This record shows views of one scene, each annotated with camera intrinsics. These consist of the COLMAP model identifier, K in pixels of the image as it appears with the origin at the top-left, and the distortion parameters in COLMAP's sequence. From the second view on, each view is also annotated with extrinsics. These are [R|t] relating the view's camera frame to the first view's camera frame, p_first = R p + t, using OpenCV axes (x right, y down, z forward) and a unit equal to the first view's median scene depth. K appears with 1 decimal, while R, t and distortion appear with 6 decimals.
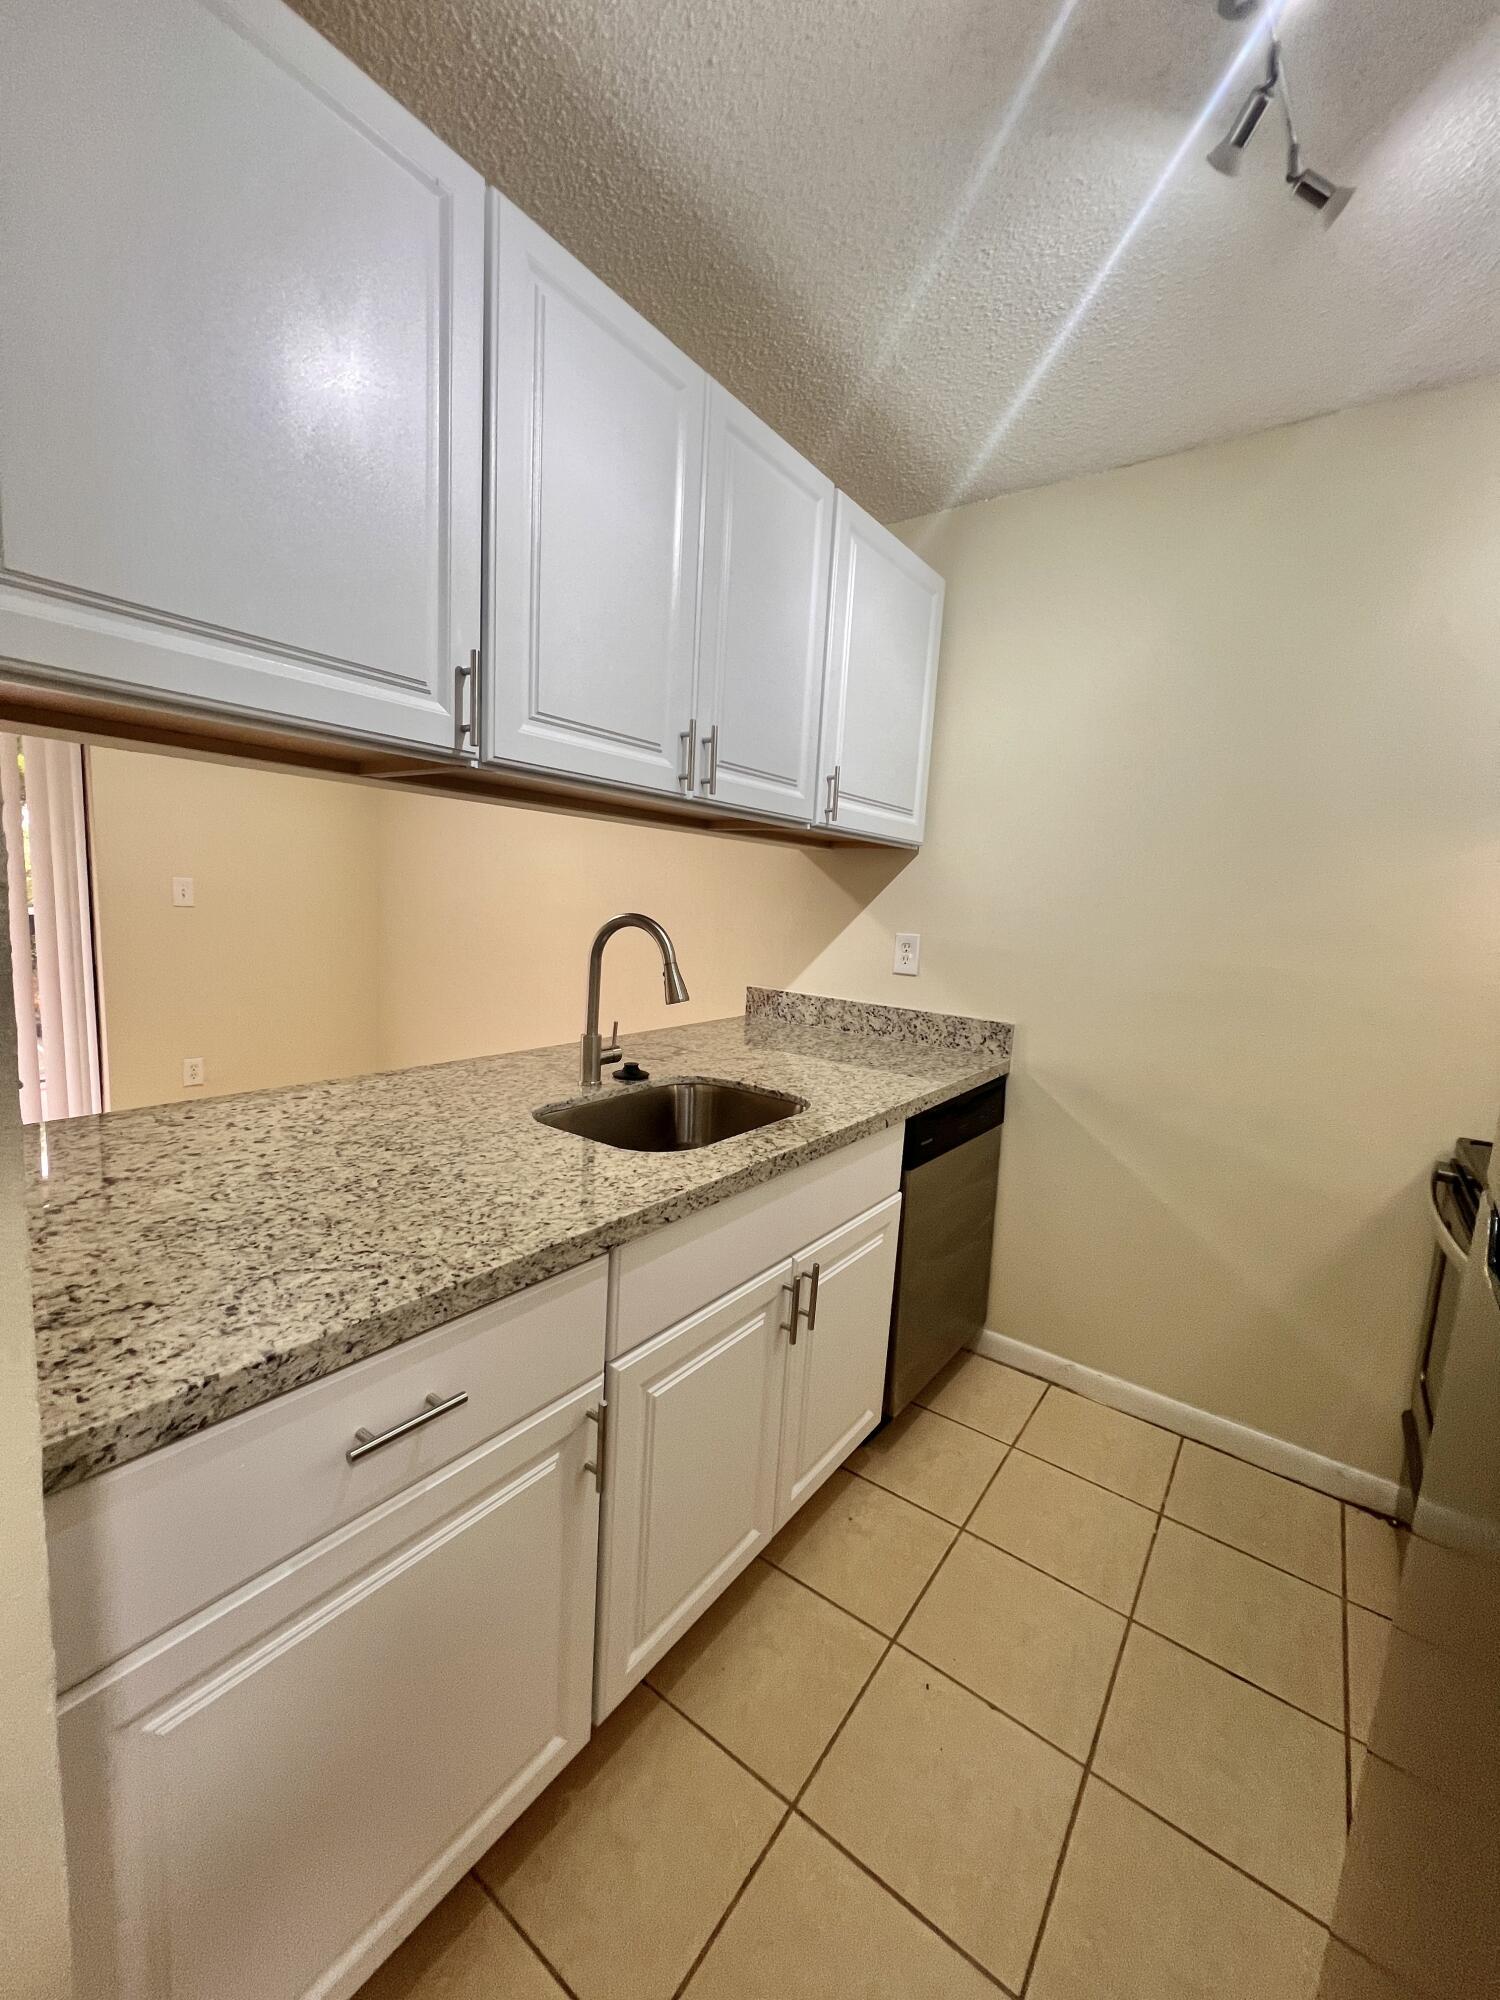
lens RADIAL K [[795.8, 0, 752.1], [0, 795.8, 1007.6], [0, 0, 1]] dist [-0.000304, -0.000476]
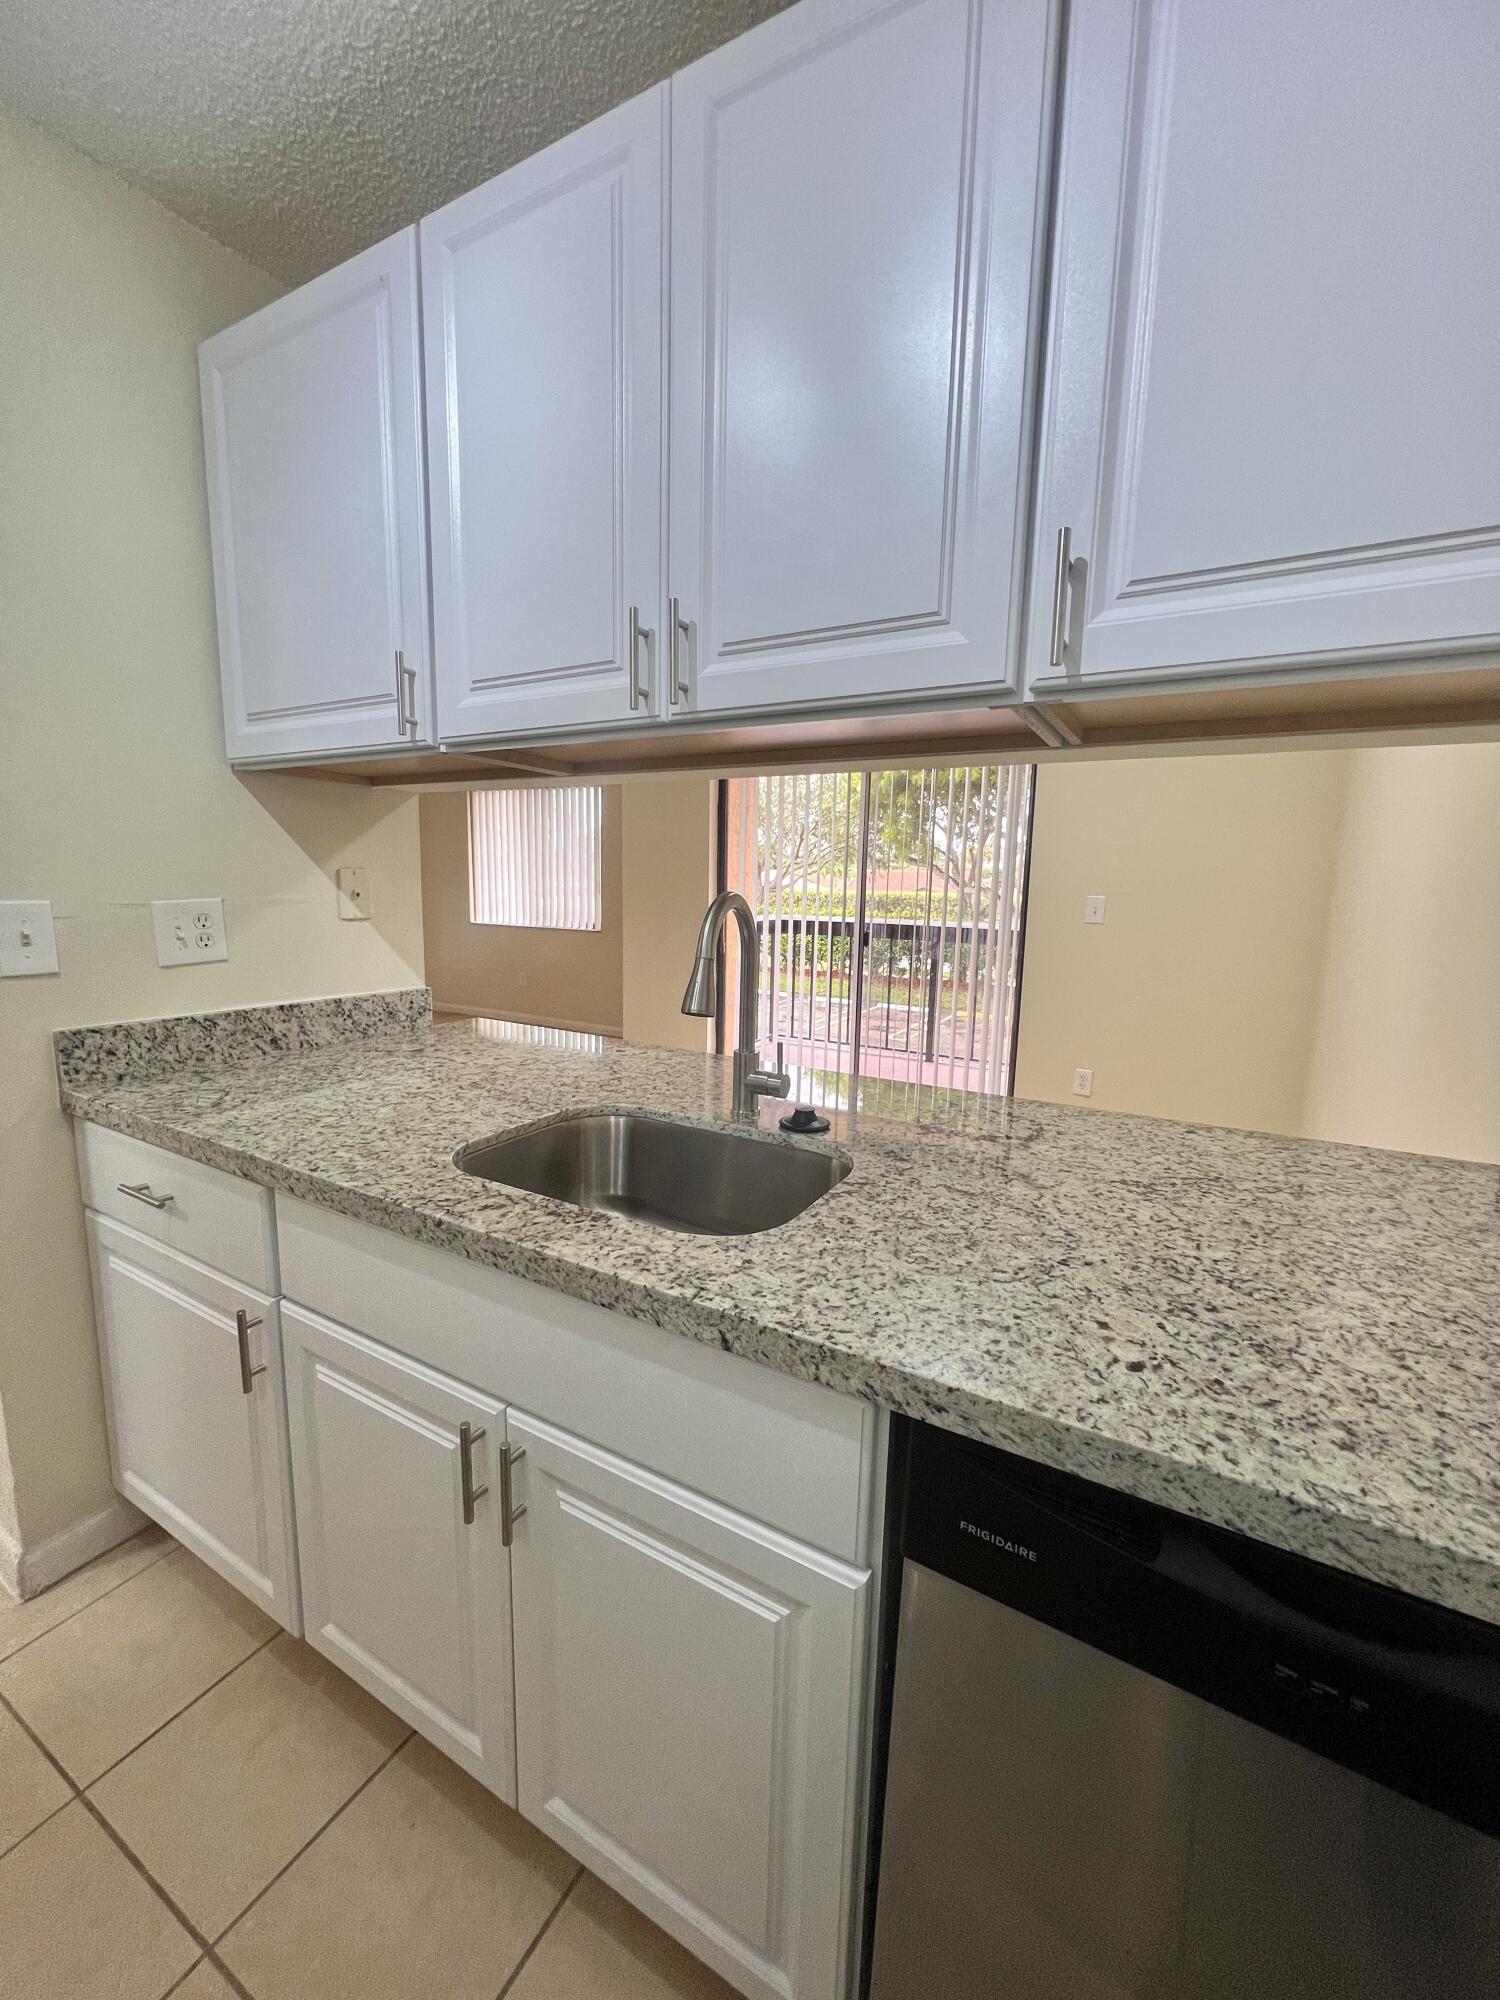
lens RADIAL K [[809.8, 0, 749.8], [0, 809.8, 1008.6], [0, 0, 1]] dist [-0.001334, -0.000154]
pose [[0.116526, 0.106515, -0.987459, 0.542359], [-0.160059, 0.983251, 0.087173, -0.072556], [0.980205, 0.147894, 0.131623, 0.837603]]
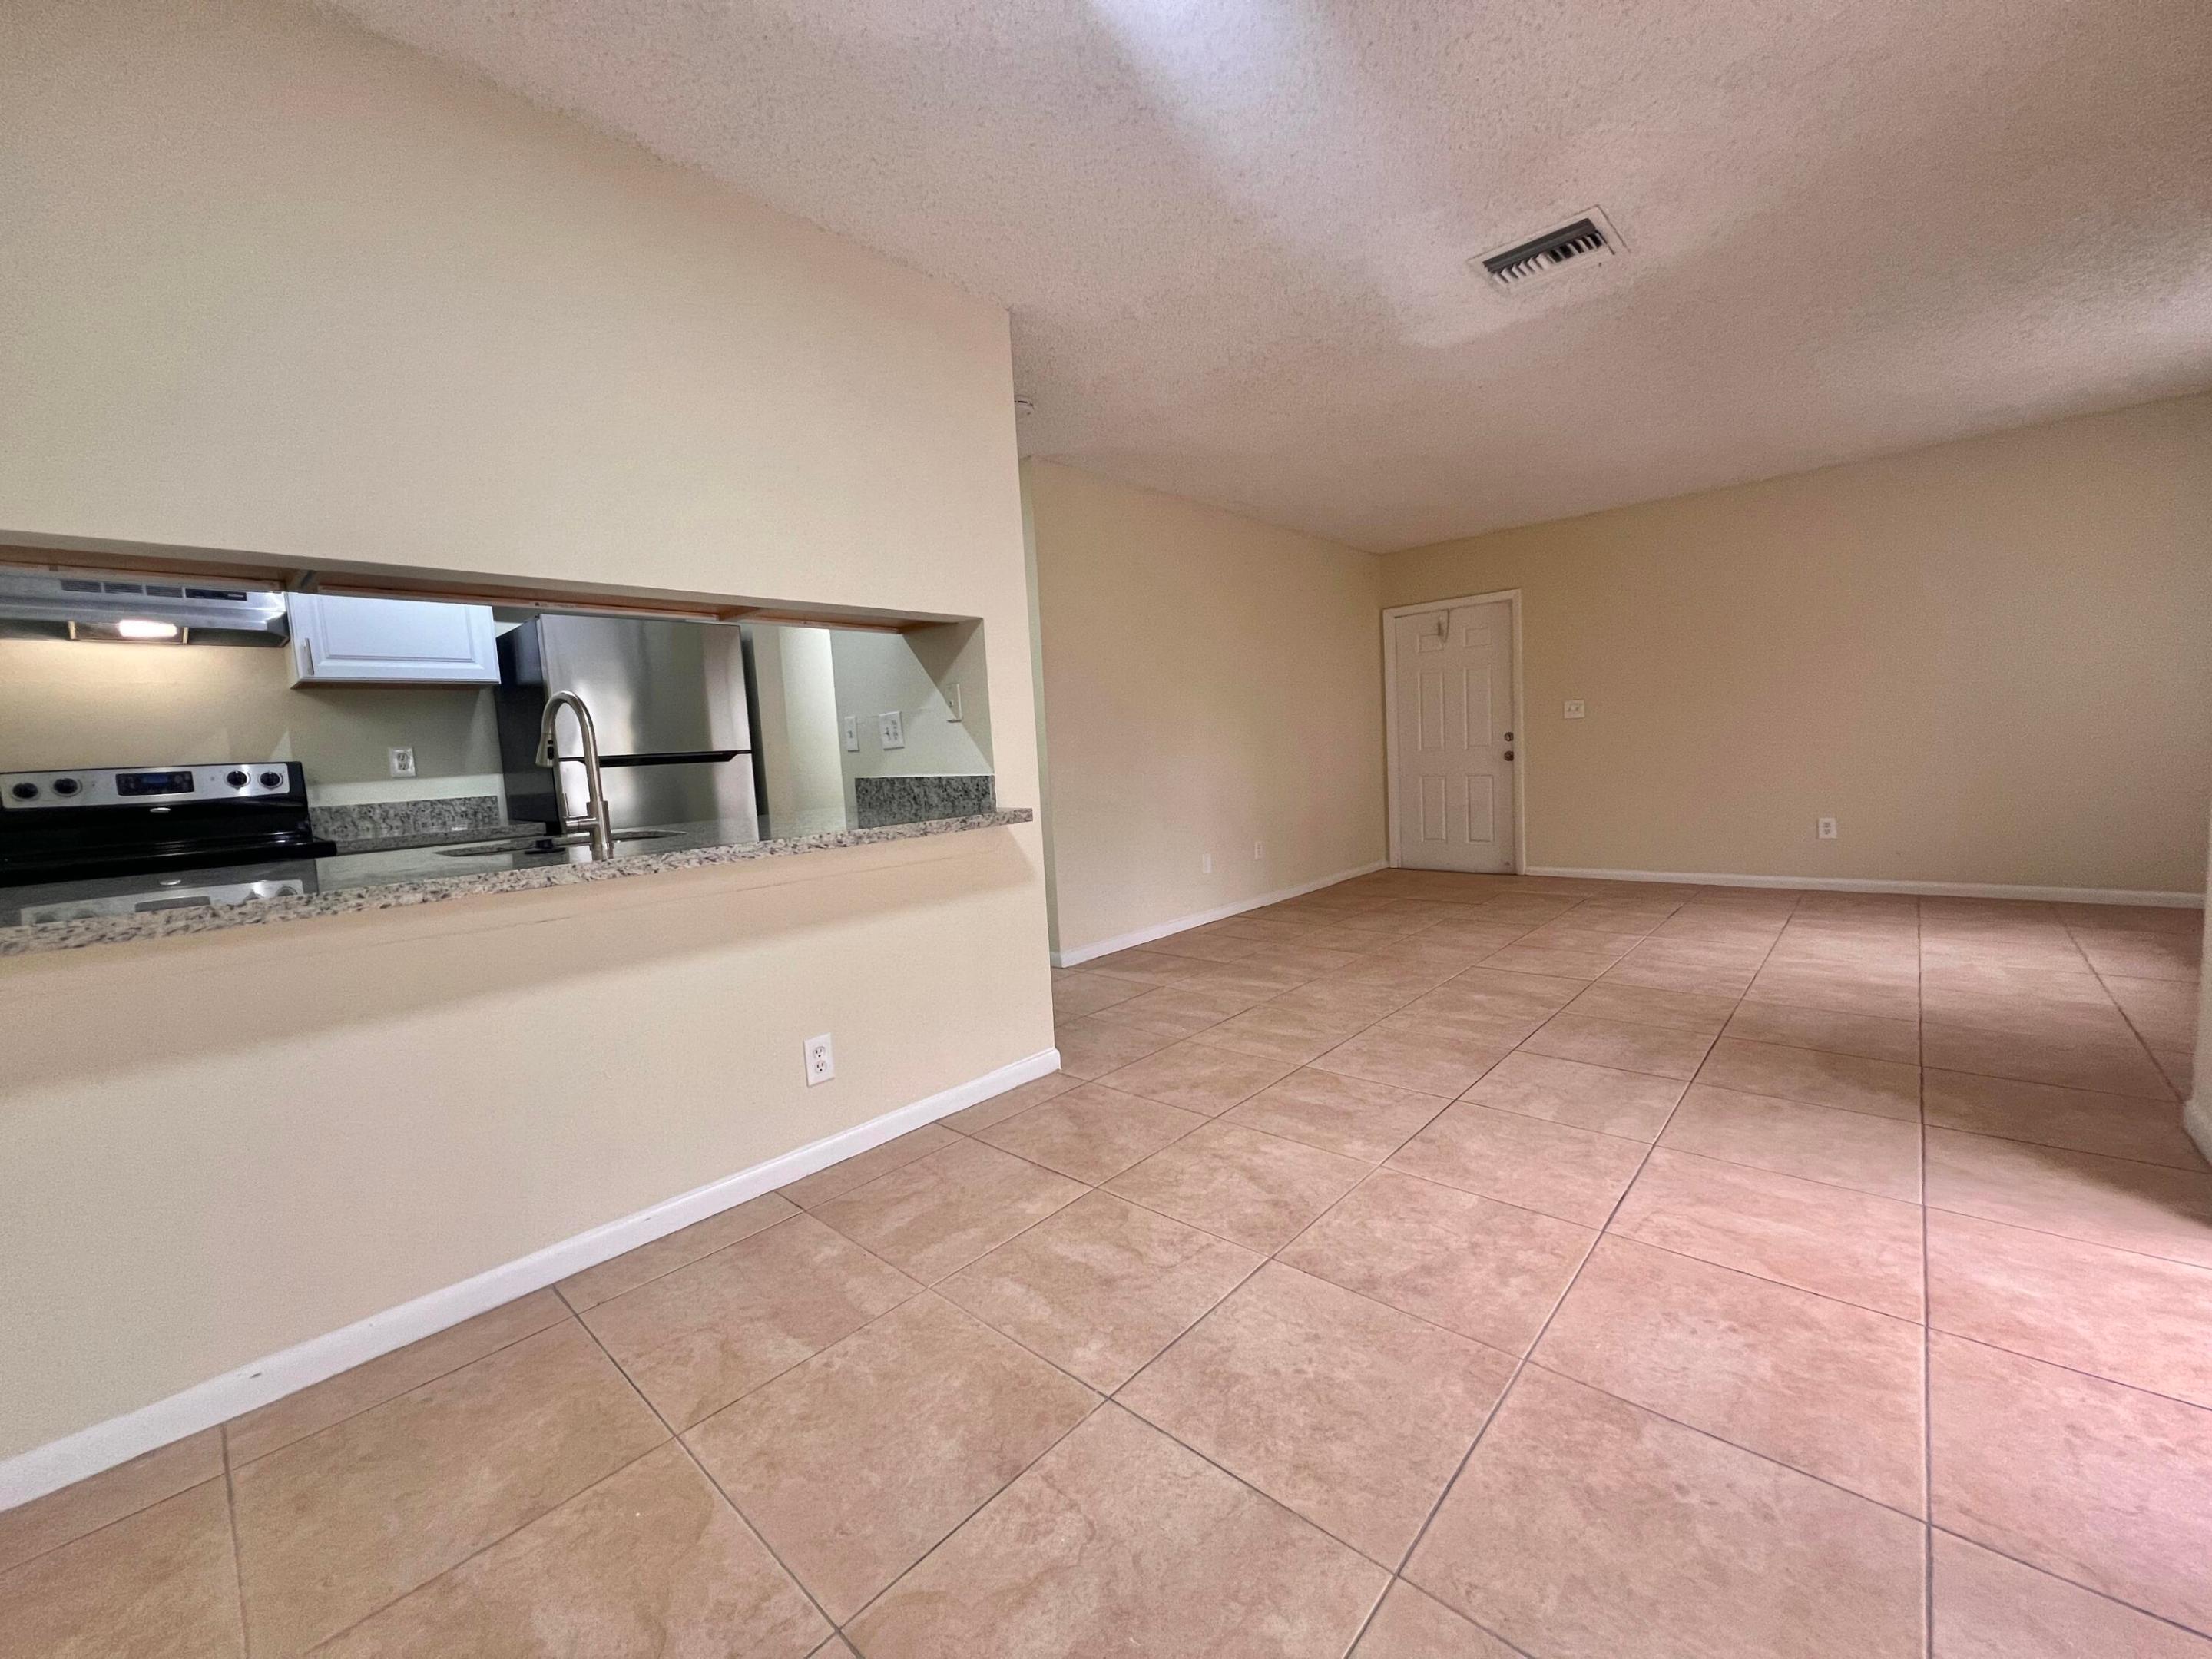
lens RADIAL K [[880.2, 0, 1103.4], [0, 880.2, 827.7], [0, 0, 1]] dist [-0.000304, -0.000476]
pose [[-0.993277, -0.016100, 0.114636, -0.985634], [0.011819, 0.971002, 0.238780, -0.201780], [-0.115156, 0.238529, -0.964284, 1.990508]]
